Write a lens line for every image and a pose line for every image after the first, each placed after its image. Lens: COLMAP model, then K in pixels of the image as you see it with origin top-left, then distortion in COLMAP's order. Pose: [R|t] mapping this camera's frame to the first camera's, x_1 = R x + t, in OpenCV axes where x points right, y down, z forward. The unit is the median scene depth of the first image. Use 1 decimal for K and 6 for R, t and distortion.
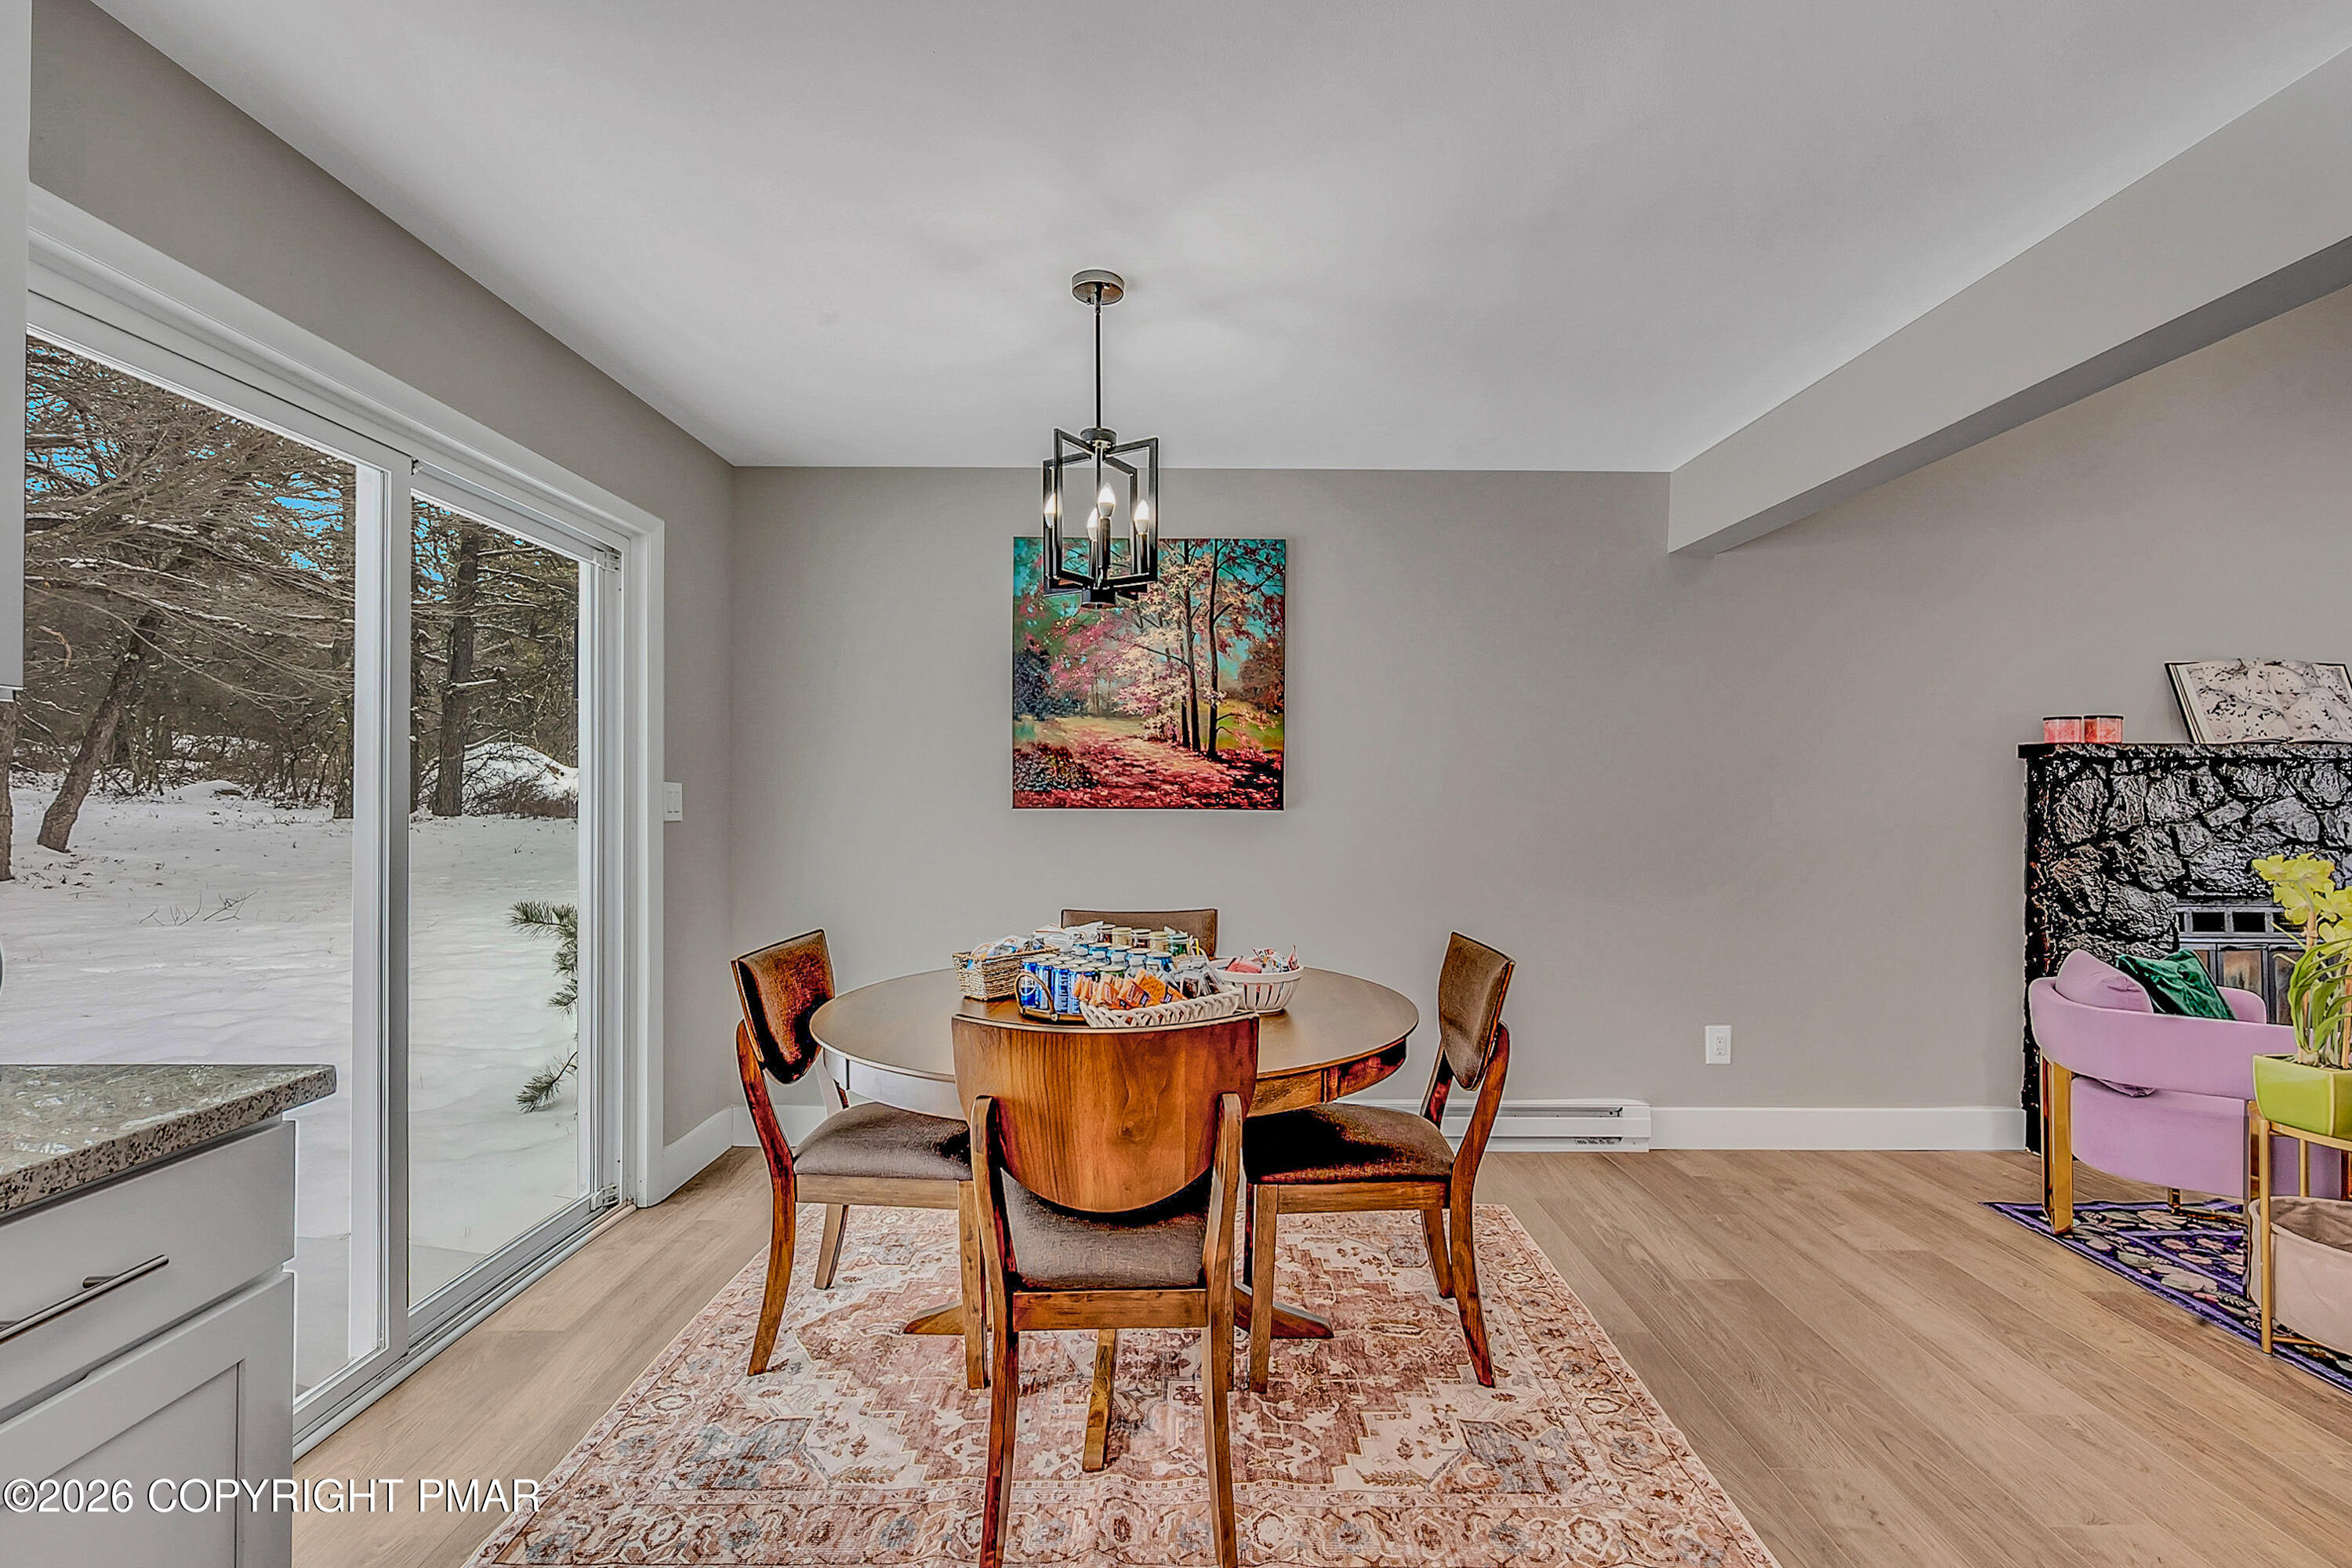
lens RADIAL K [[1034.2, 0, 1176.0], [0, 1034.2, 784.0], [0, 0, 1]] dist [0.001623, 0.000256]
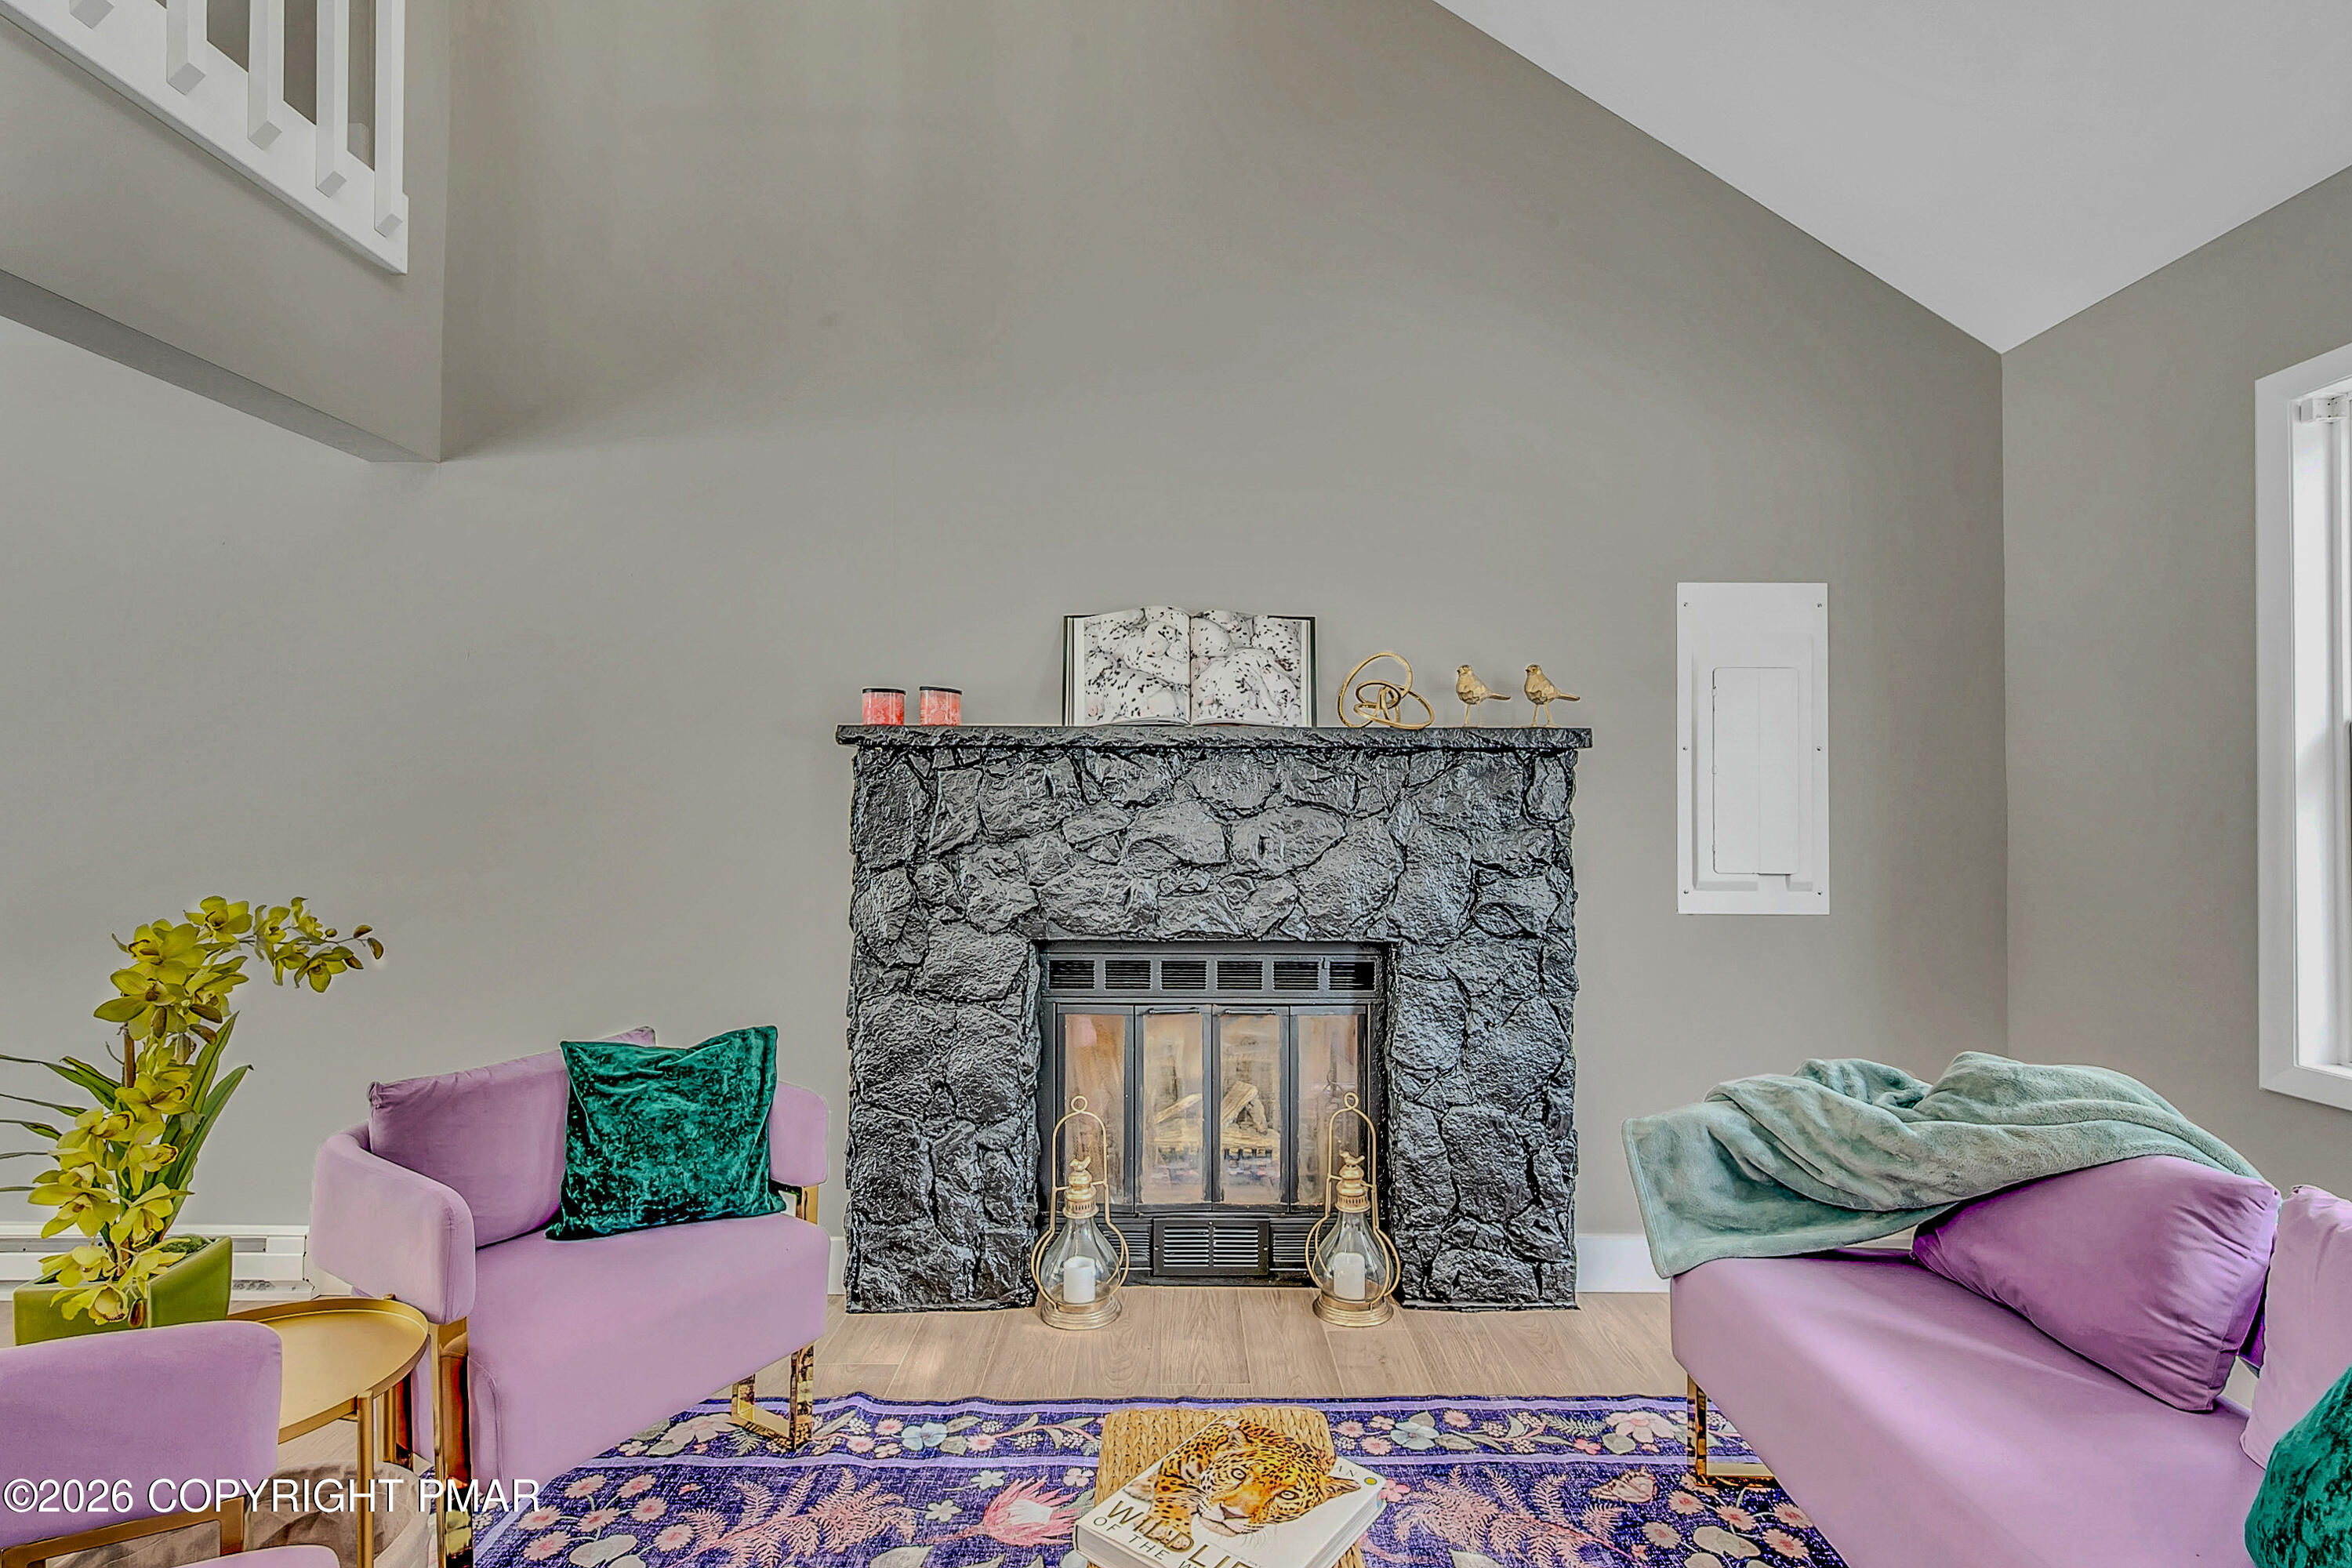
lens RADIAL K [[1034.2, 0, 1176.0], [0, 1034.2, 784.0], [0, 0, 1]] dist [0.001623, 0.000256]
pose [[0.999948, 0.001069, 0.010177, 1.056169], [-0.001081, 0.999999, 0.001109, -0.000274], [-0.010176, -0.001120, 0.999948, 0.287065]]
